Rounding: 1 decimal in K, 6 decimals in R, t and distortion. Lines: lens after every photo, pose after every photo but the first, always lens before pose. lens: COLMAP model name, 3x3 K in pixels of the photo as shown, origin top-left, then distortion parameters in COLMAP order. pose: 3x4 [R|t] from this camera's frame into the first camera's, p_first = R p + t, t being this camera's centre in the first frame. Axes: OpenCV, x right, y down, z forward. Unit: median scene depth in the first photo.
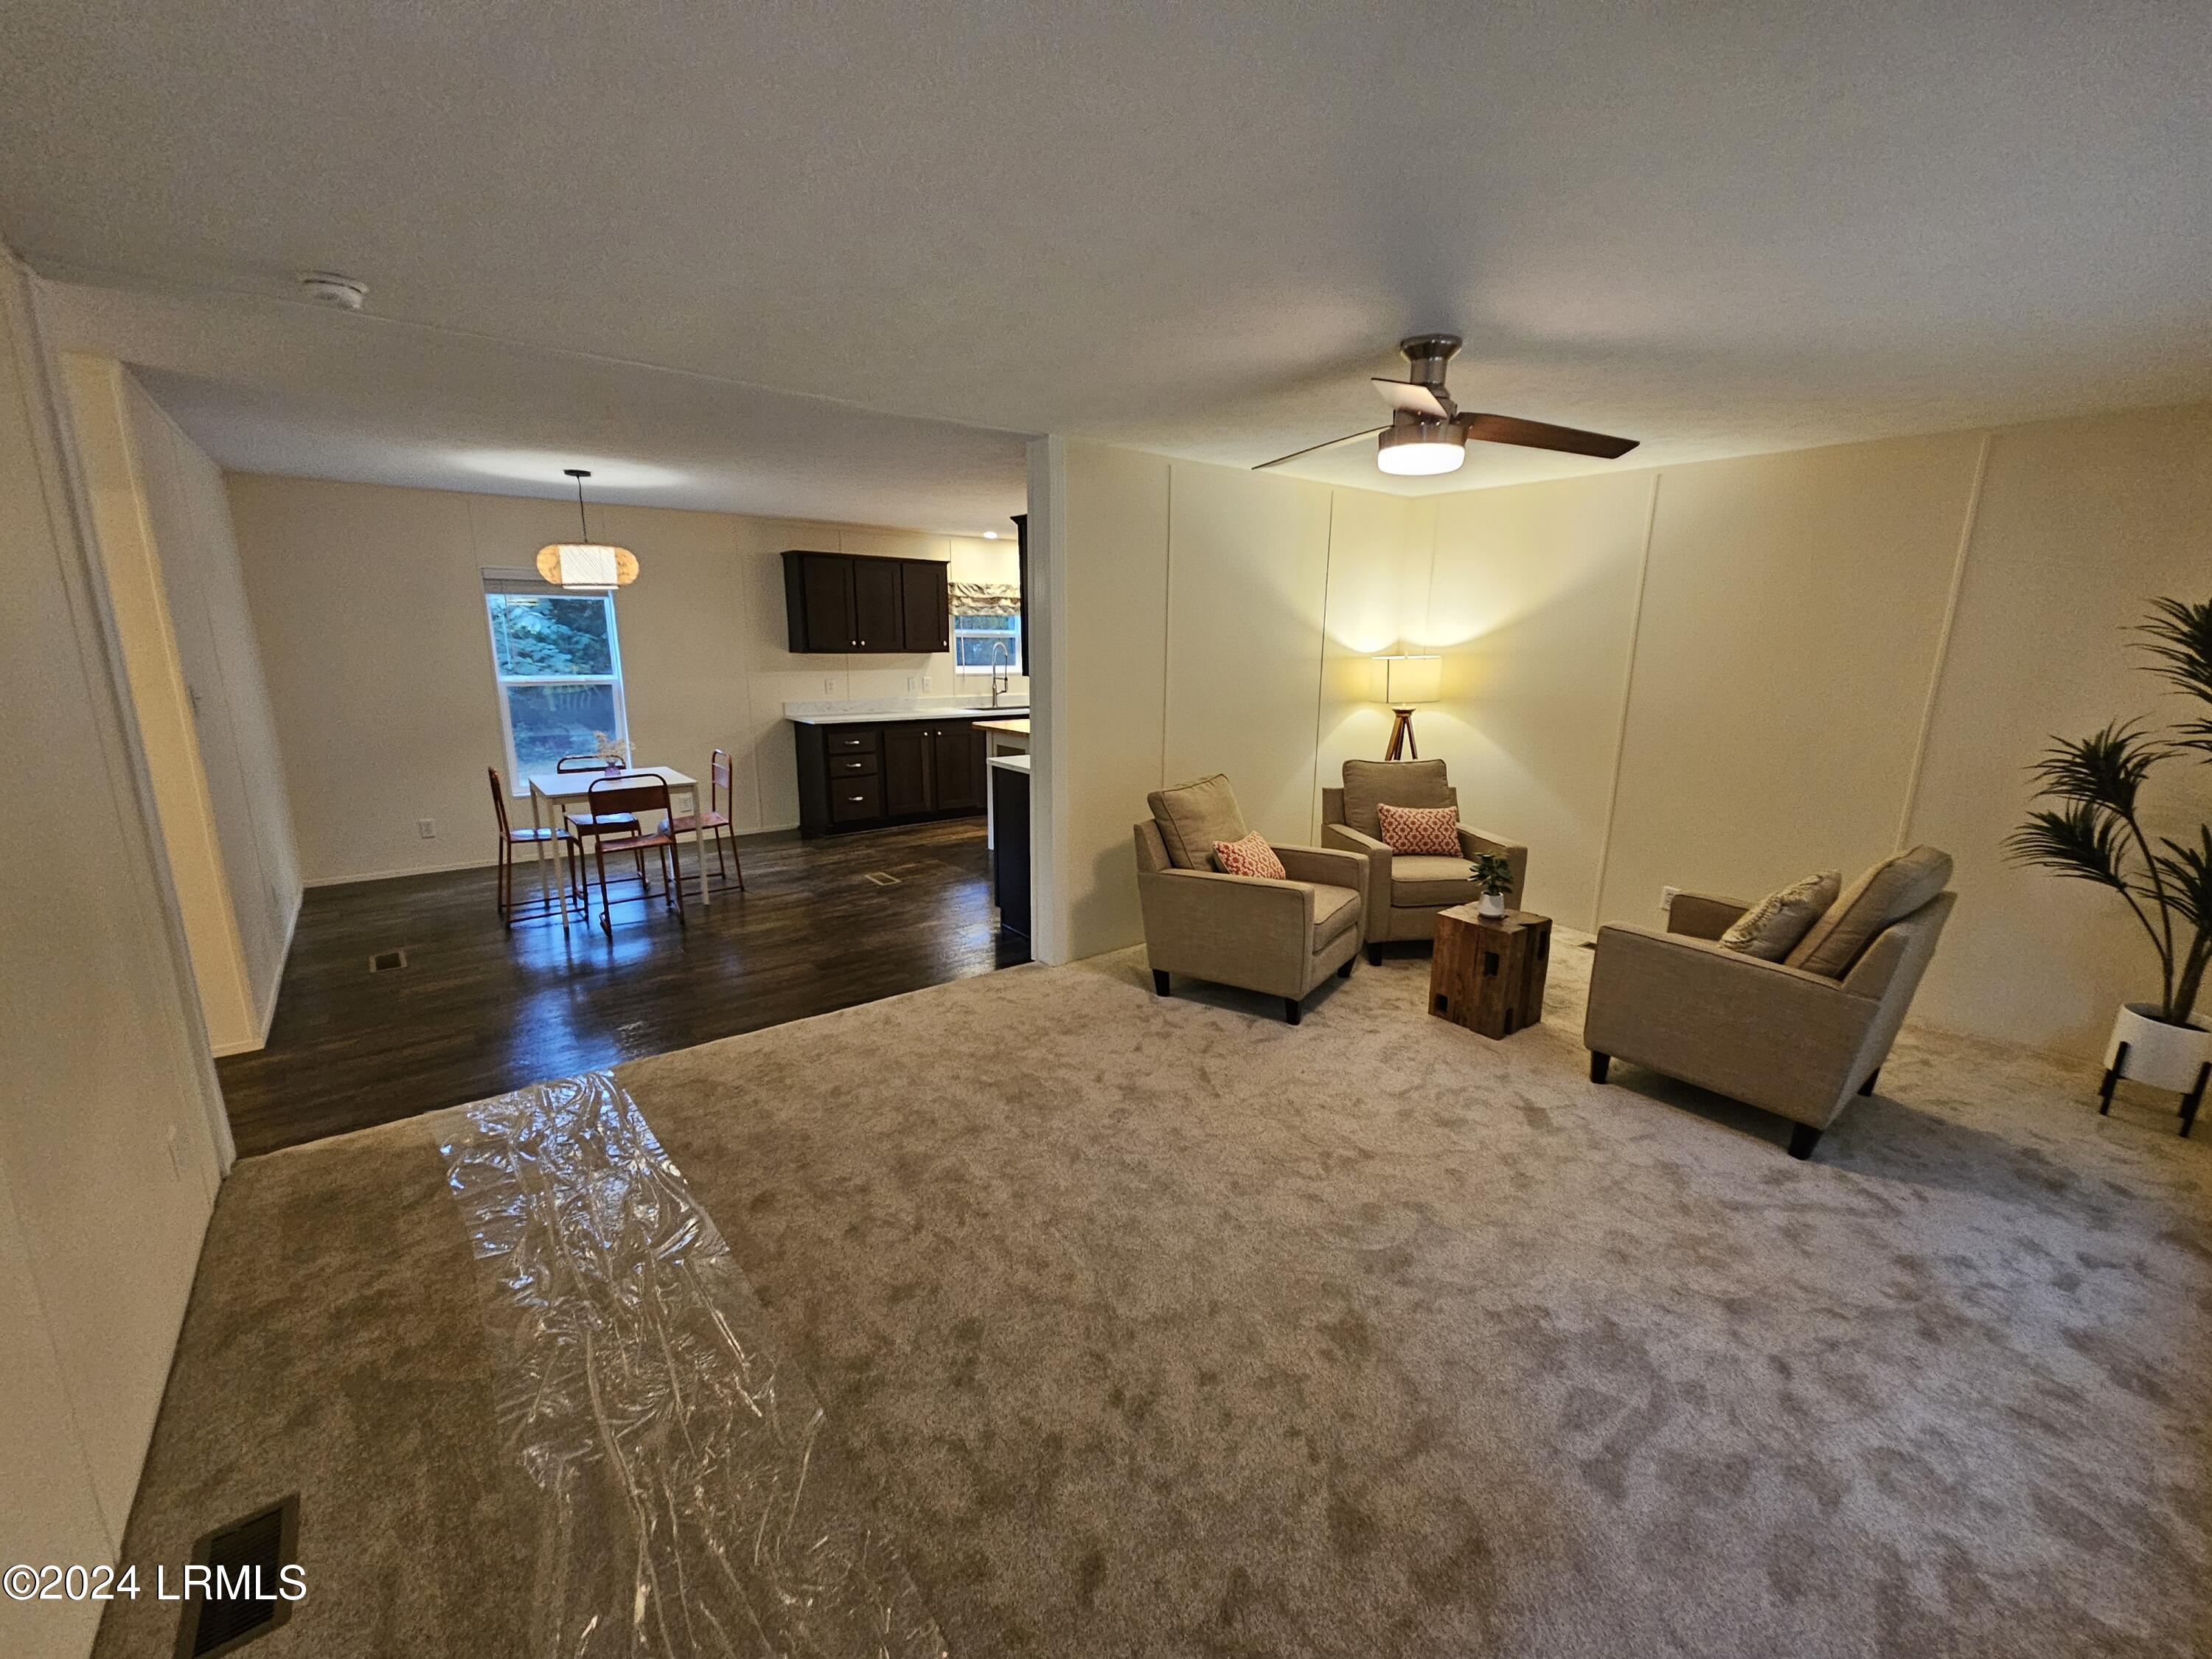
lens RADIAL K [[888.5, 0, 1111.6], [0, 888.5, 833.1], [0, 0, 1]] dist [-0.010506, 0.003933]
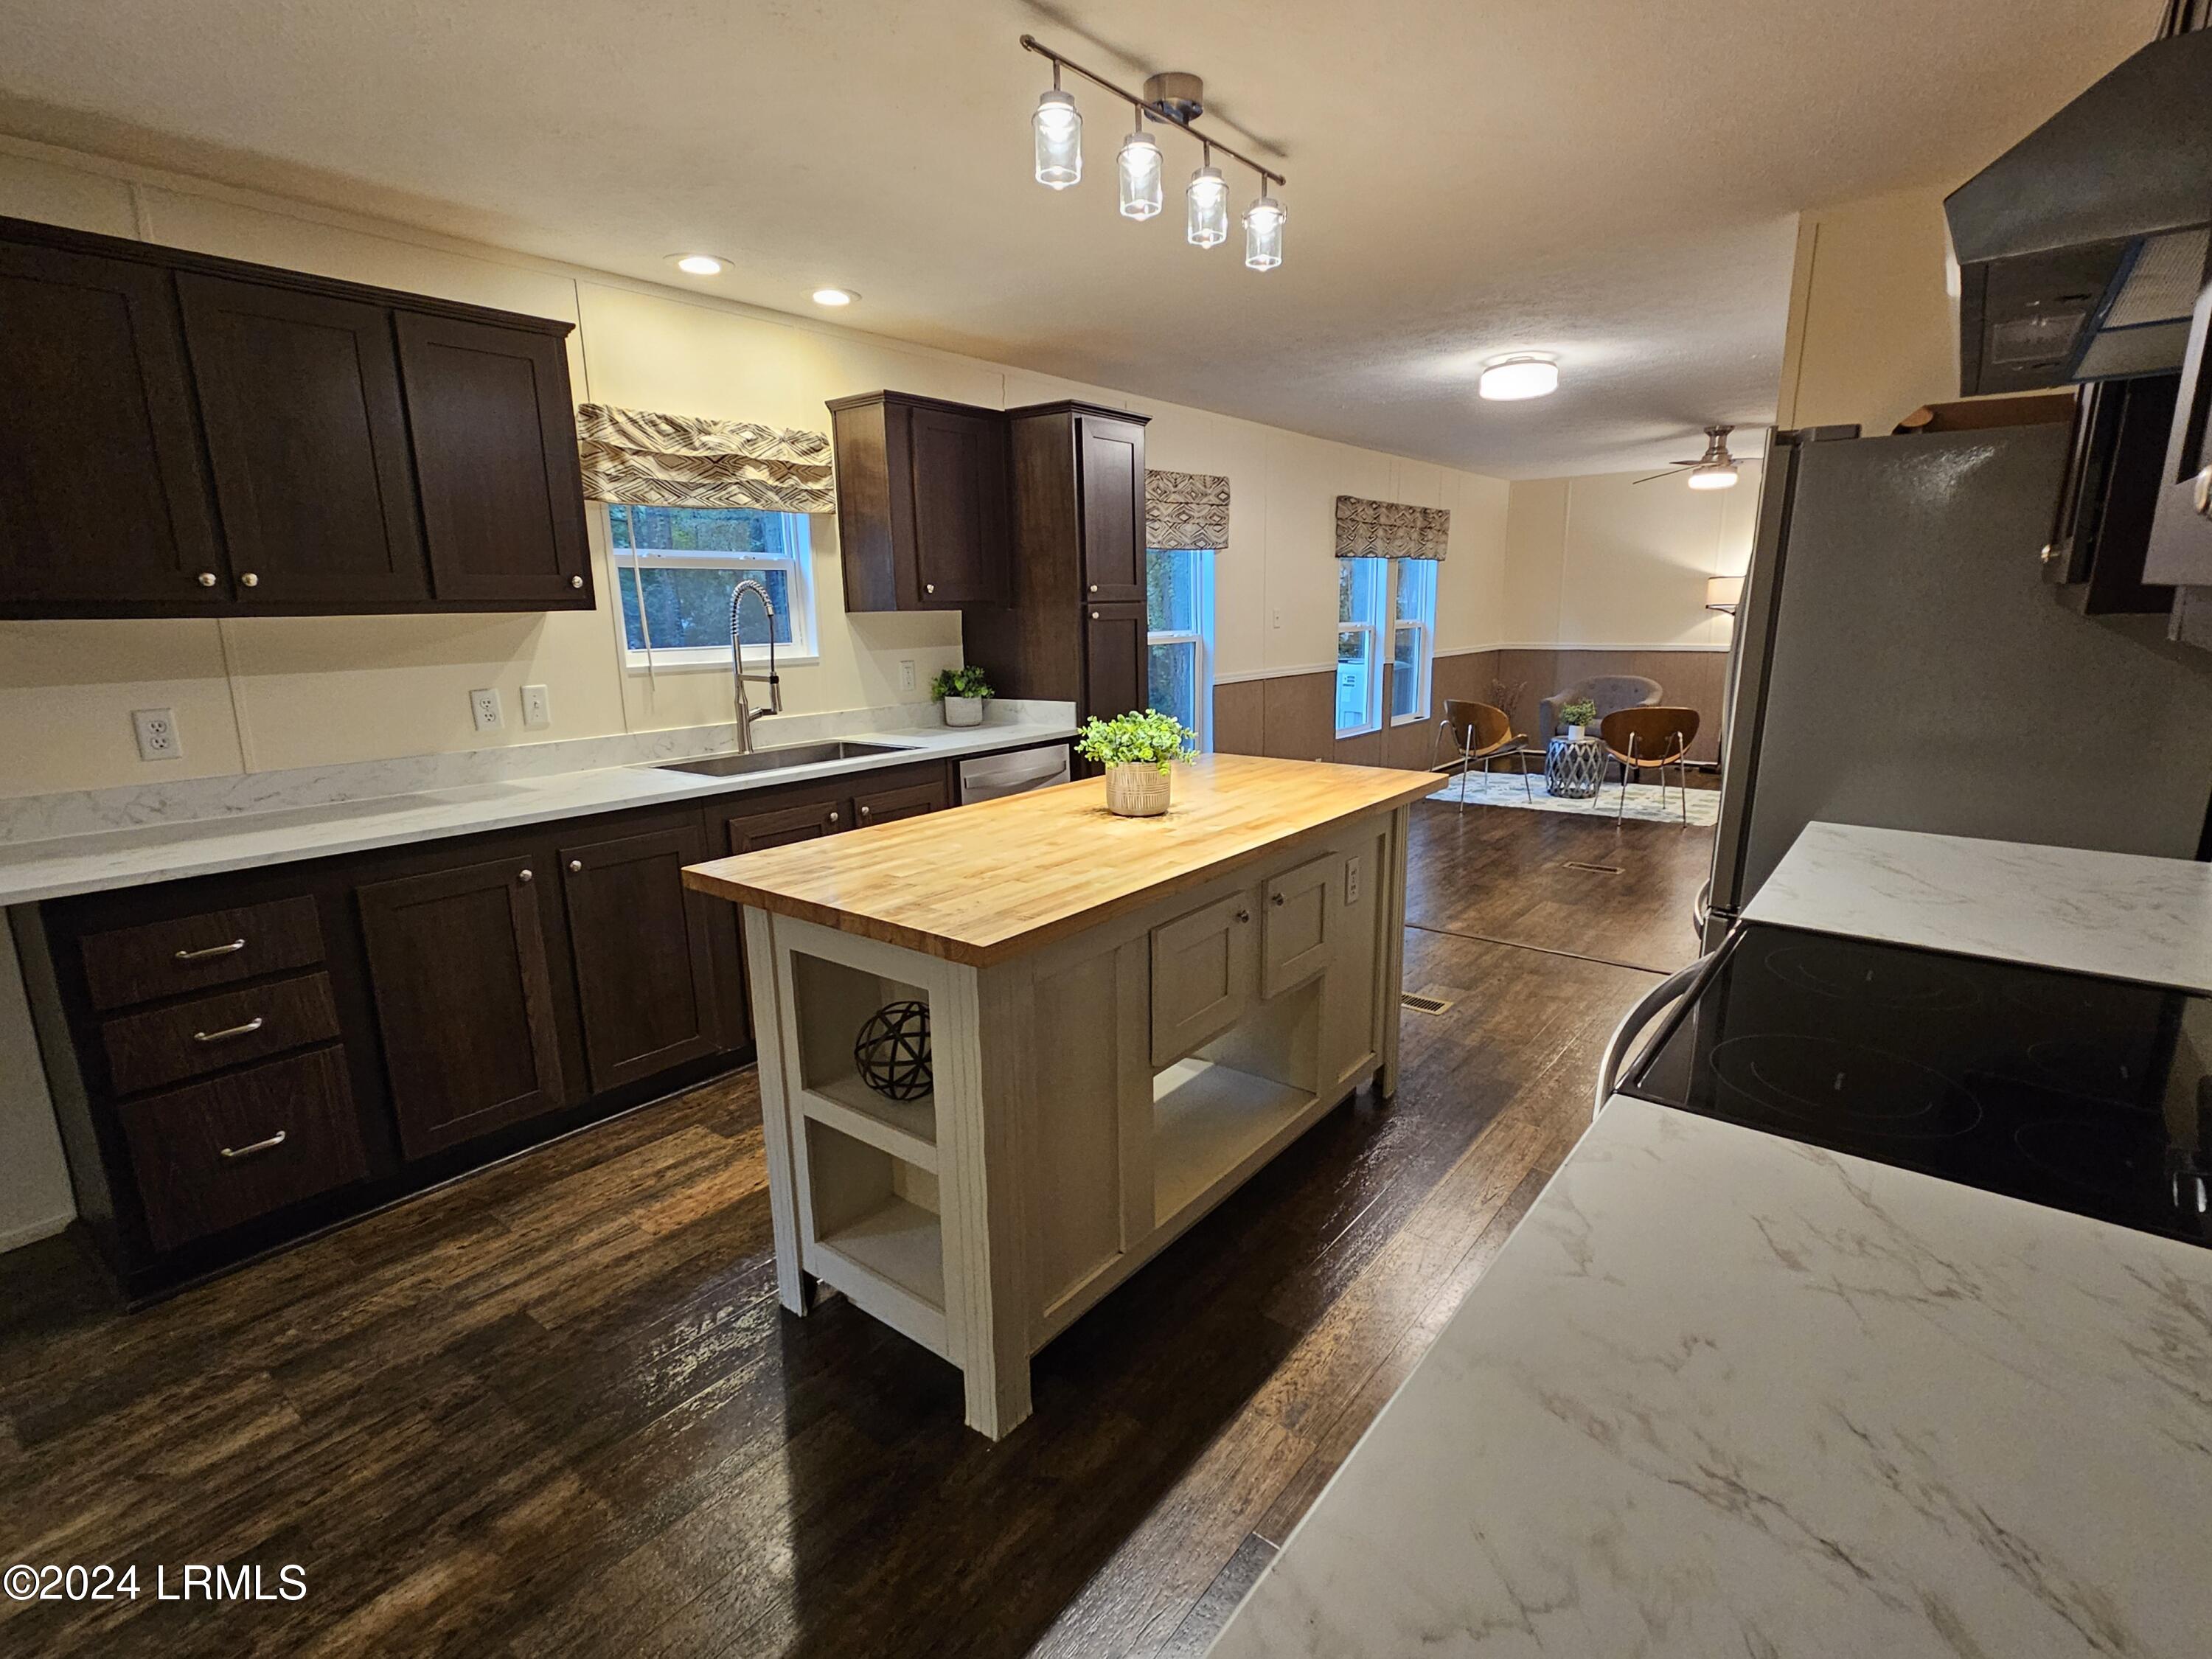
lens RADIAL K [[1057.8, 0, 1119.6], [0, 1057.8, 843.4], [0, 0, 1]] dist [0.000912, -0.000105]
pose [[0.974489, -0.071852, 0.212621, -0.142222], [0.069892, 0.997414, 0.016732, -0.189489], [-0.213274, -0.001445, 0.976991, 0.993949]]
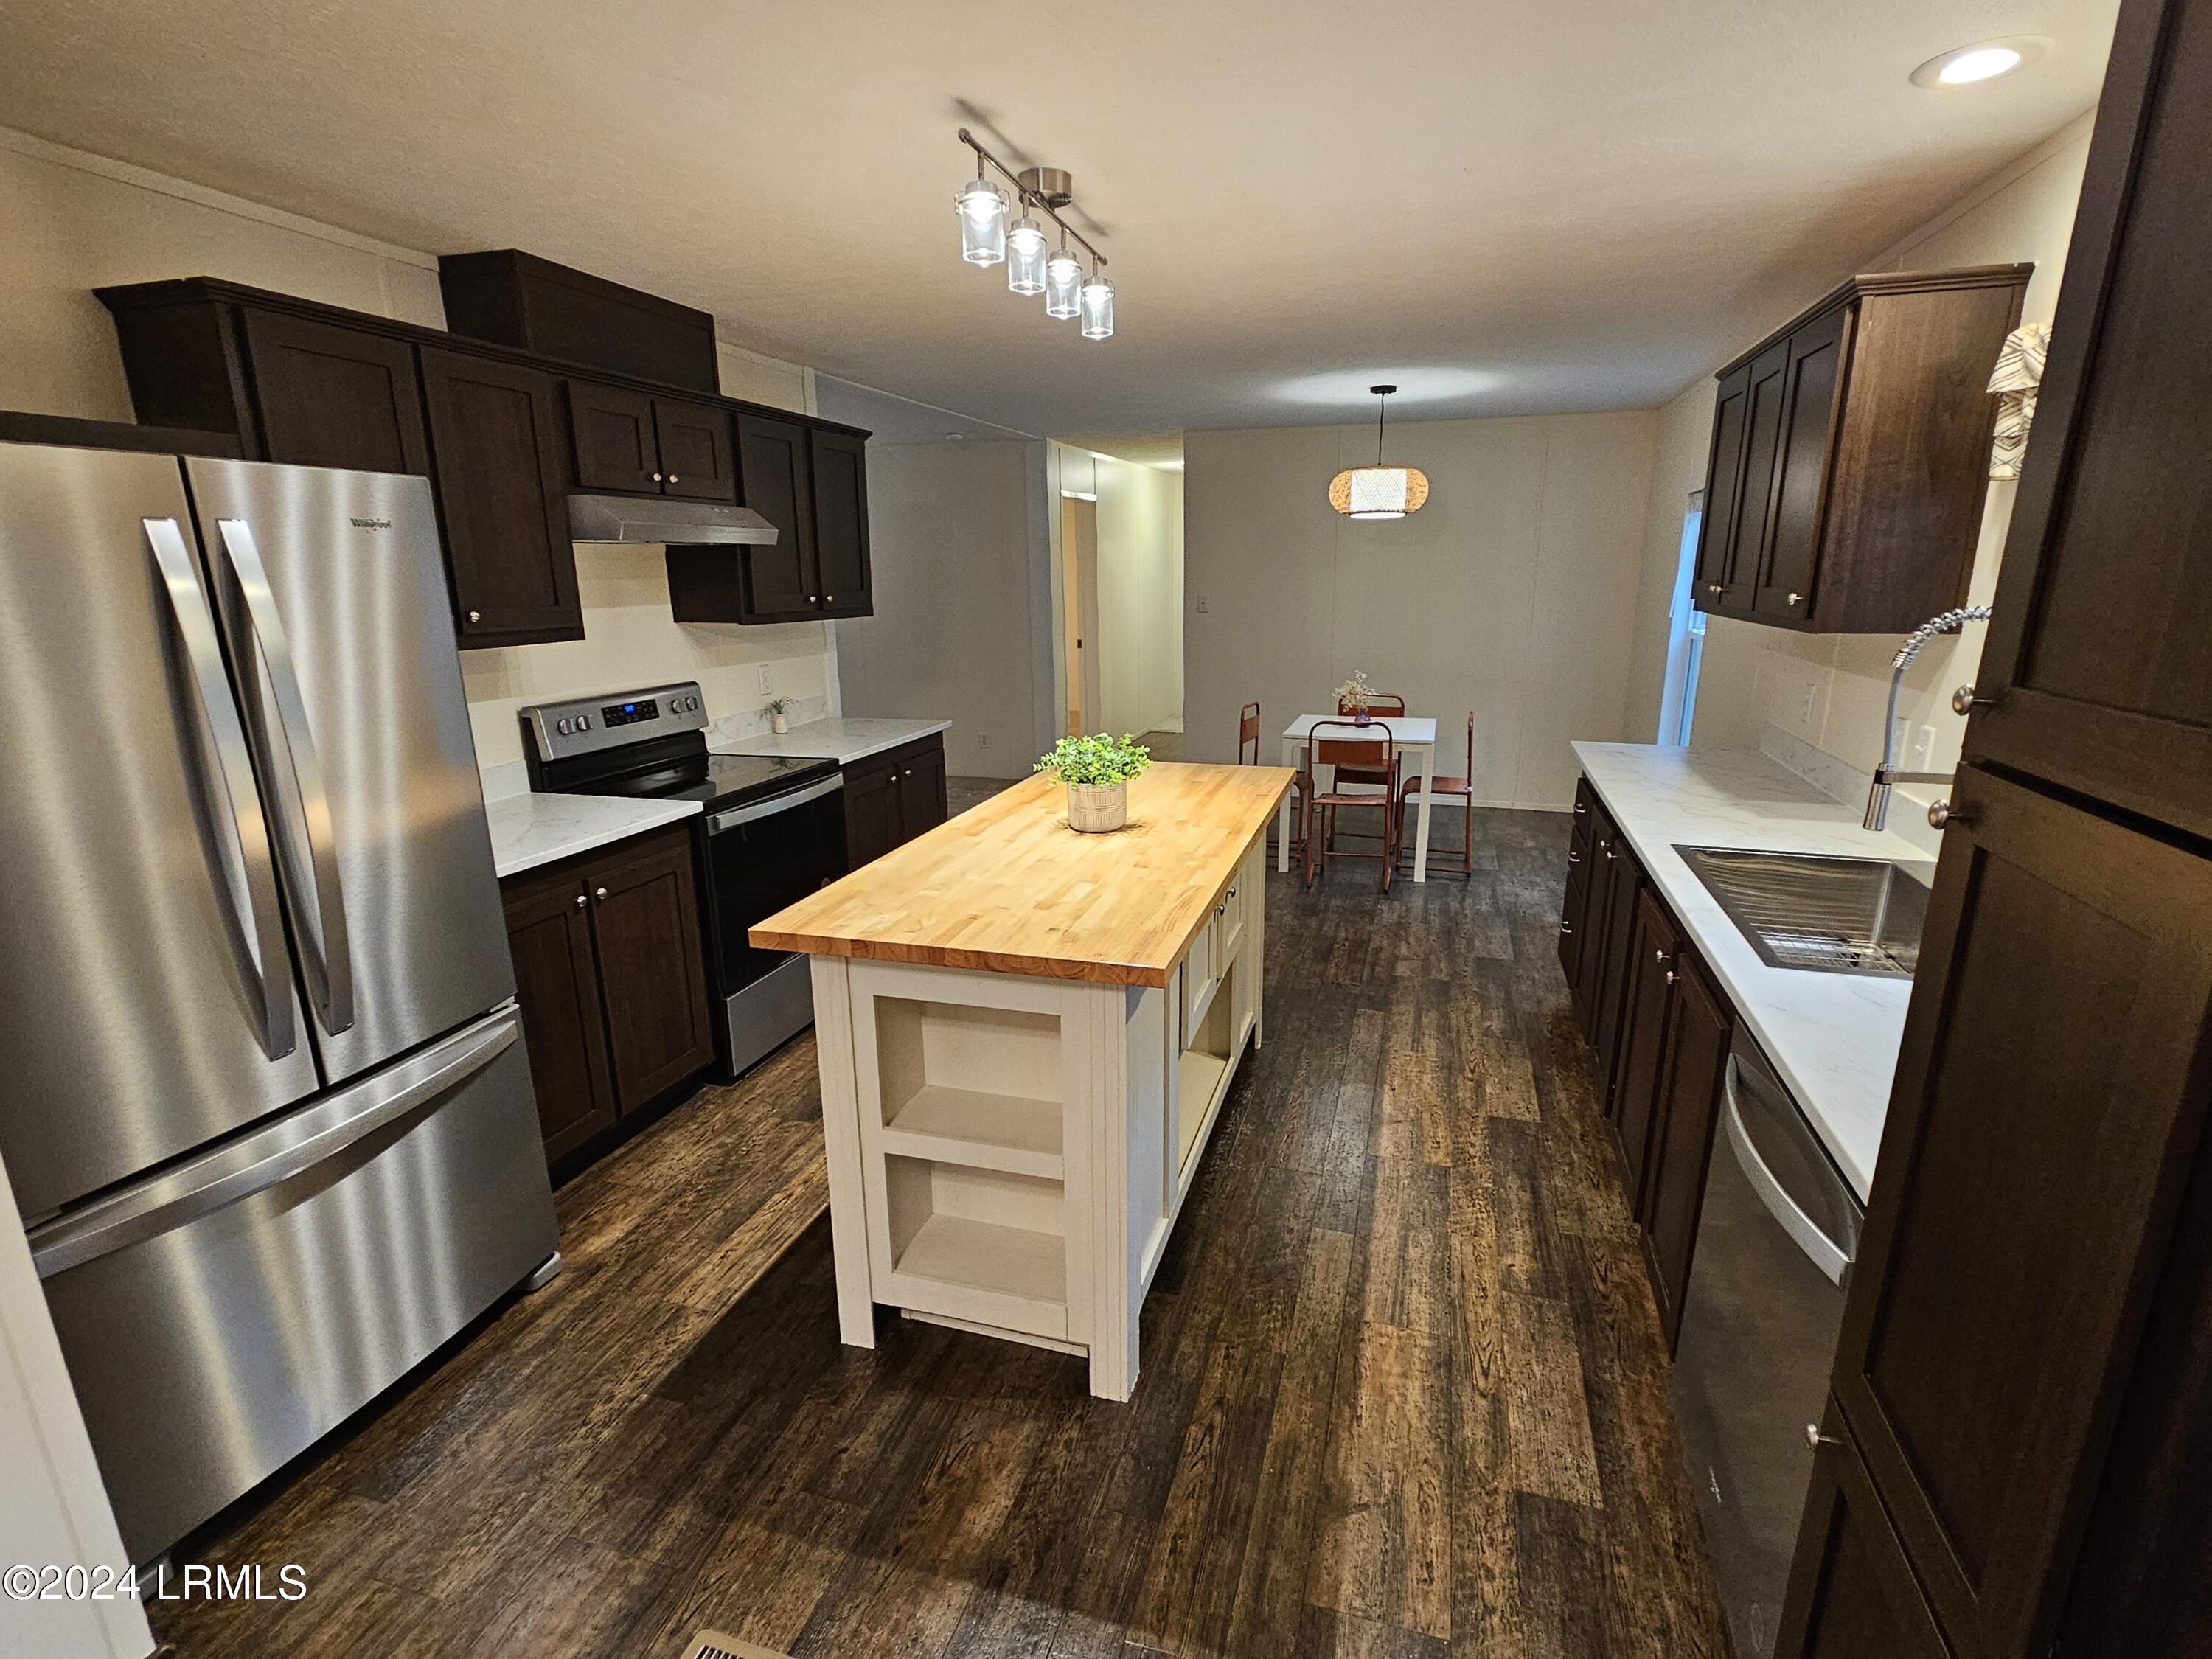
lens RADIAL K [[1057.8, 0, 1119.6], [0, 1057.8, 843.4], [0, 0, 1]] dist [0.000912, -0.000105]
pose [[-0.825872, 0.141932, -0.545702, 0.318360], [-0.120183, 0.901252, 0.416293, -0.446596], [0.550901, 0.409389, -0.727261, 2.006437]]
